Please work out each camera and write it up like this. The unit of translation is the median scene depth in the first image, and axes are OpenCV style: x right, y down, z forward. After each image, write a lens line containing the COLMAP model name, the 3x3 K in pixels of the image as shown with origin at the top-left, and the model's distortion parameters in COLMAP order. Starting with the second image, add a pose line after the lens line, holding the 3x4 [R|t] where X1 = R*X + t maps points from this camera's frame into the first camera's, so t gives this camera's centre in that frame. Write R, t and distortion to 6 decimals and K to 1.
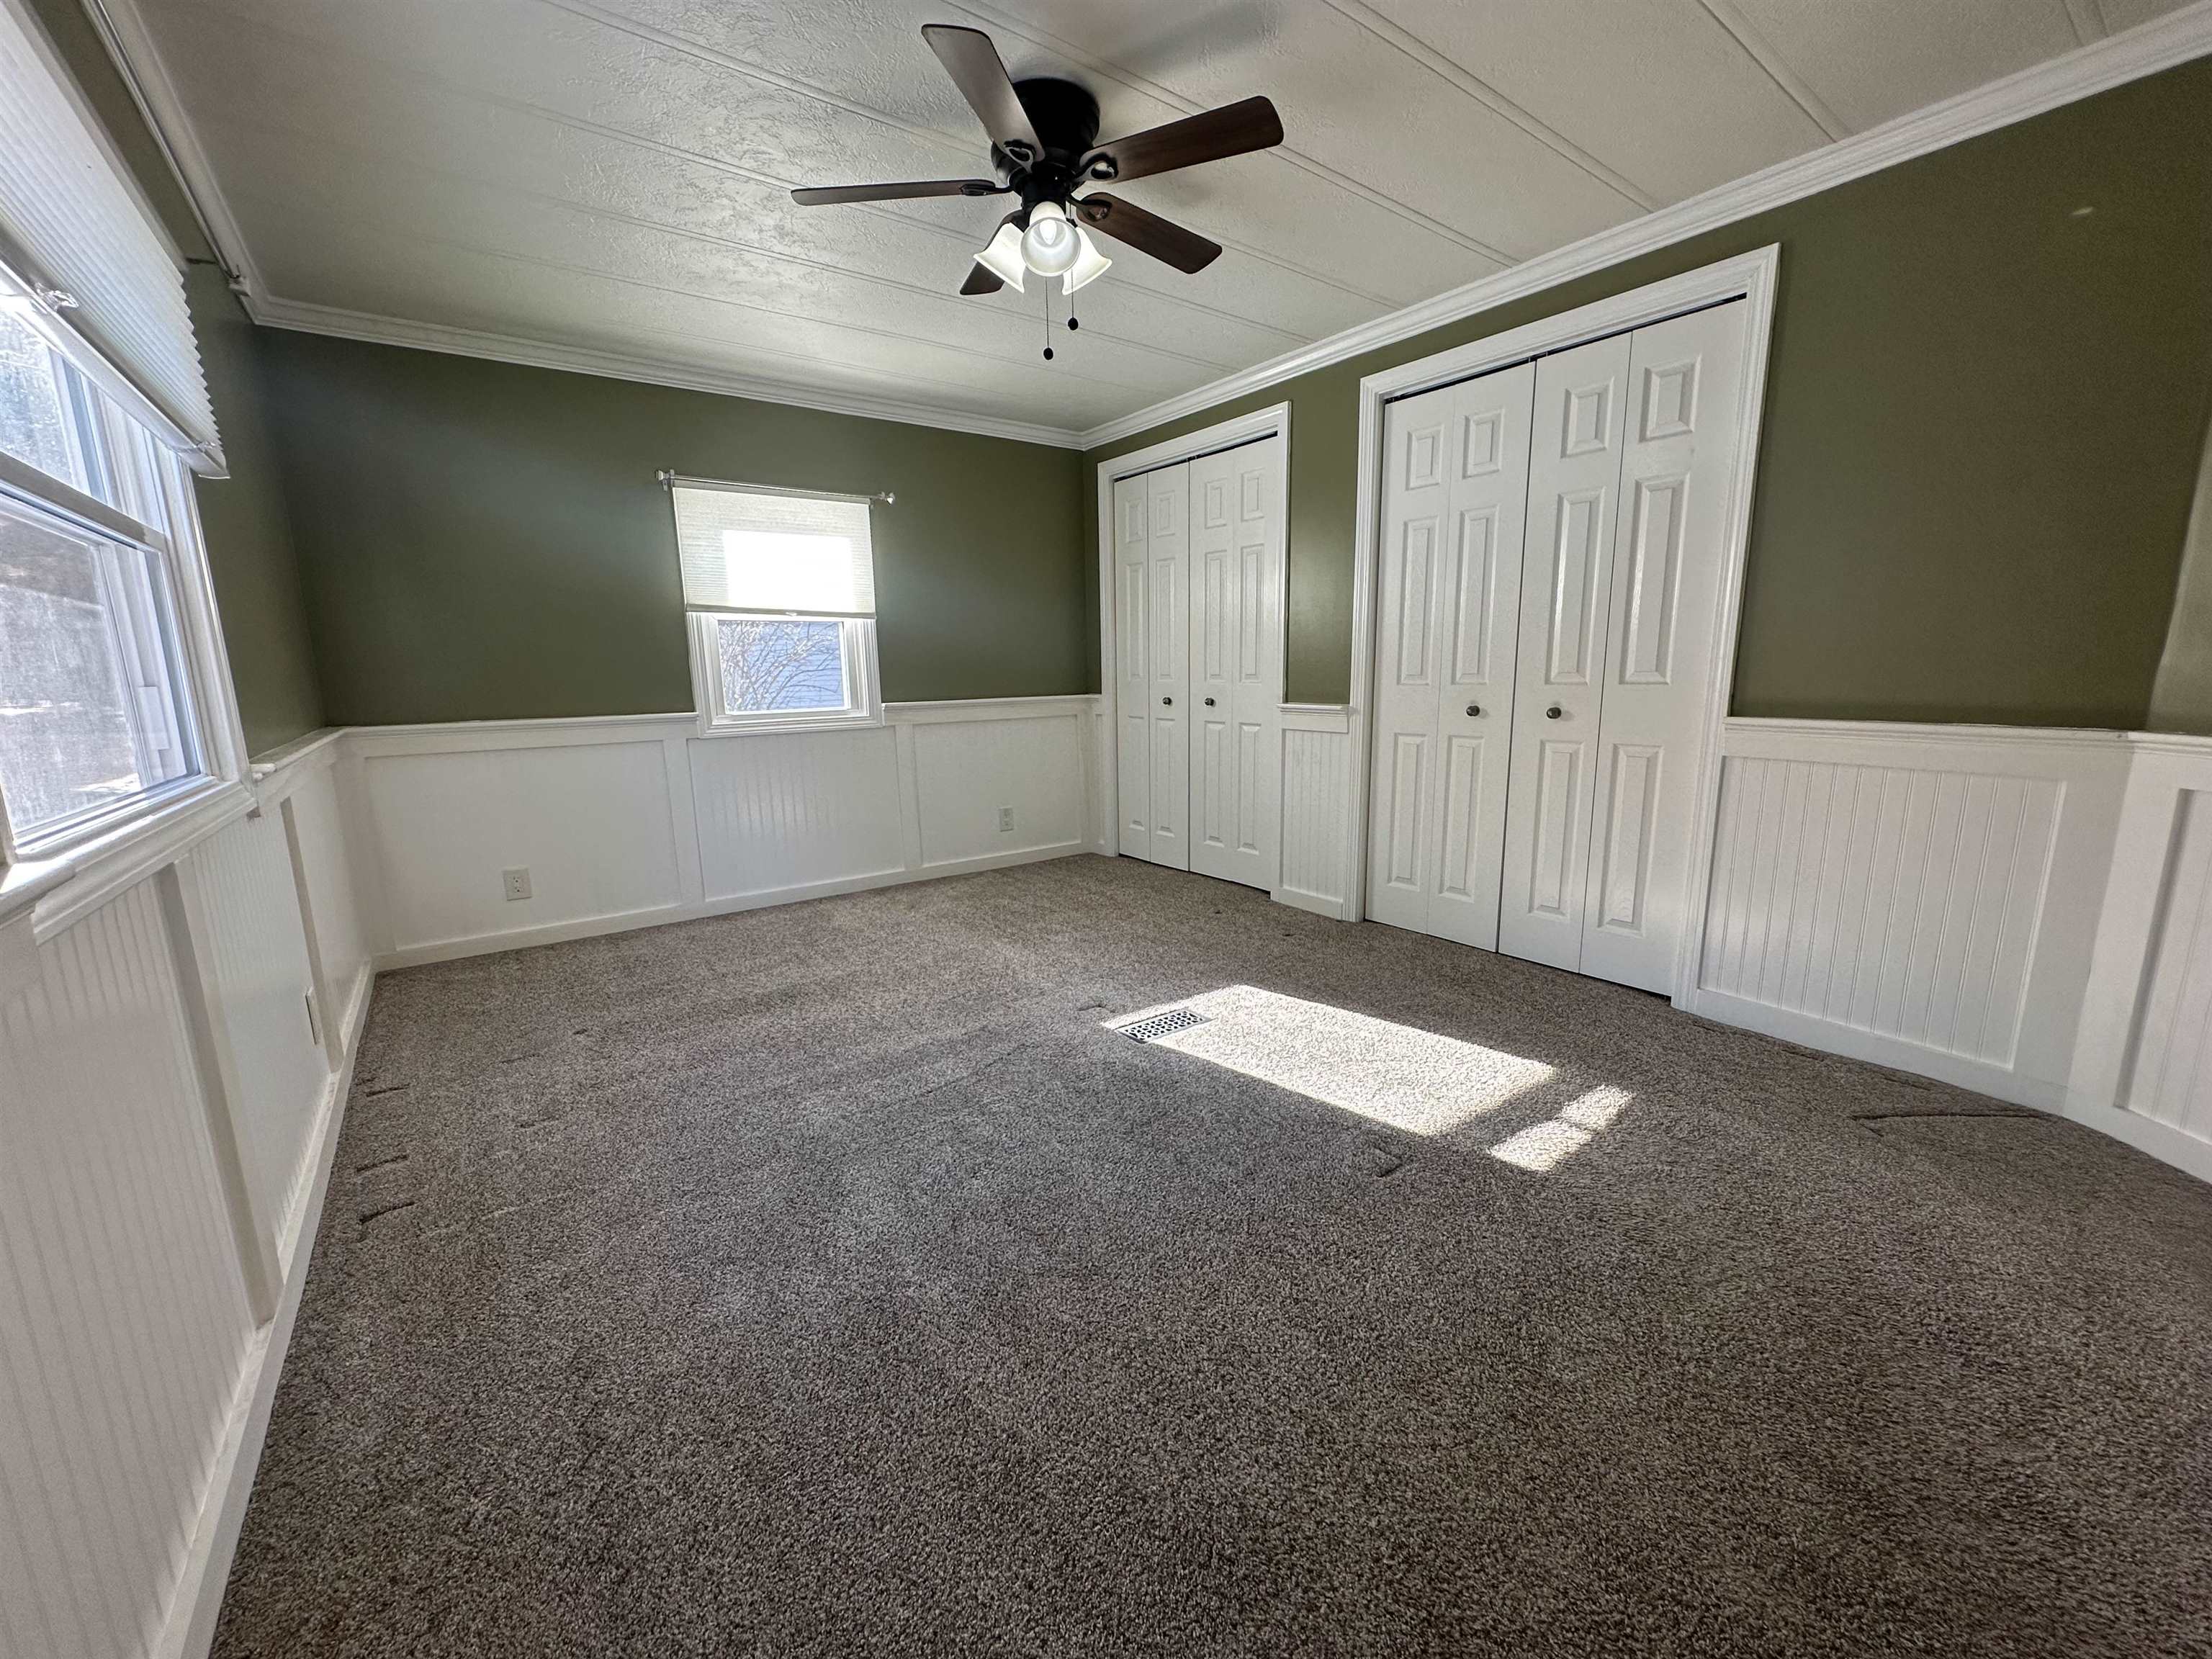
lens RADIAL K [[884.5, 0, 1099.8], [0, 884.5, 835.7], [0, 0, 1]] dist [-0.001967, -0.000129]
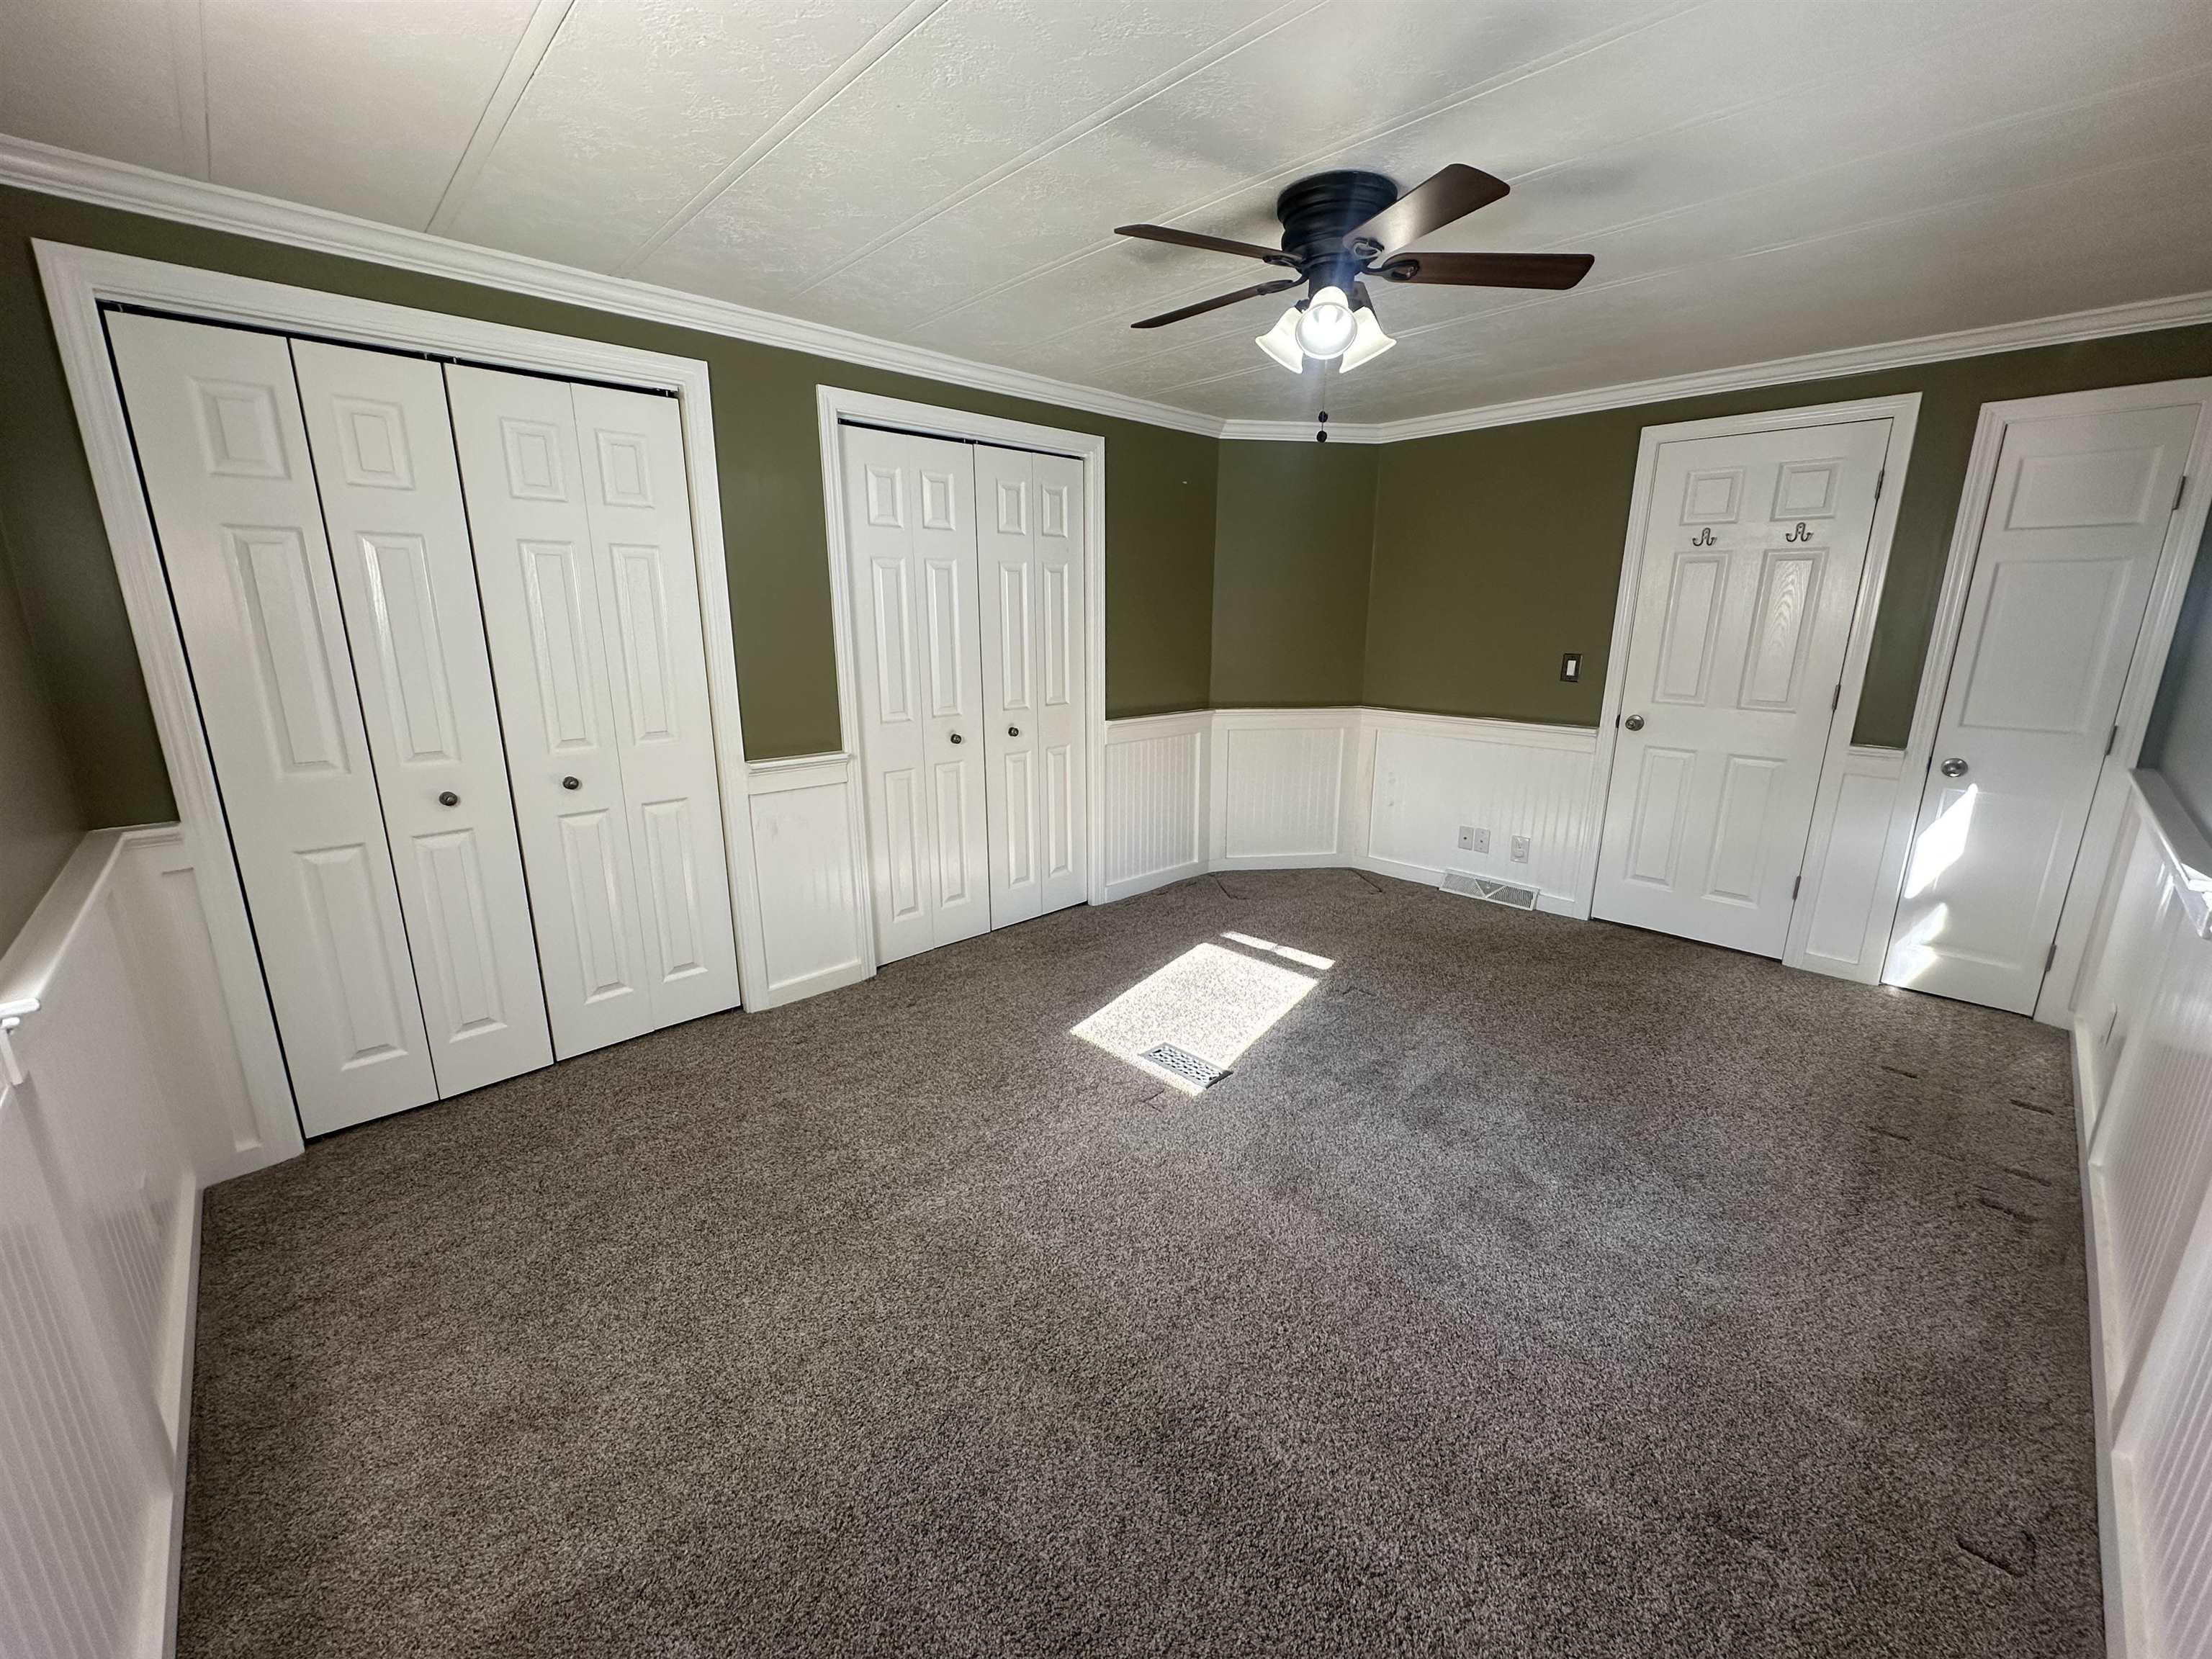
lens RADIAL K [[884.5, 0, 1100.6], [0, 884.5, 839.1], [0, 0, 1]] dist [-0.001967, -0.000129]
pose [[-0.143205, -0.230402, 0.962500, -0.695509], [0.190700, 0.947876, 0.255274, -0.262473], [-0.971147, 0.220106, -0.091803, 0.914990]]
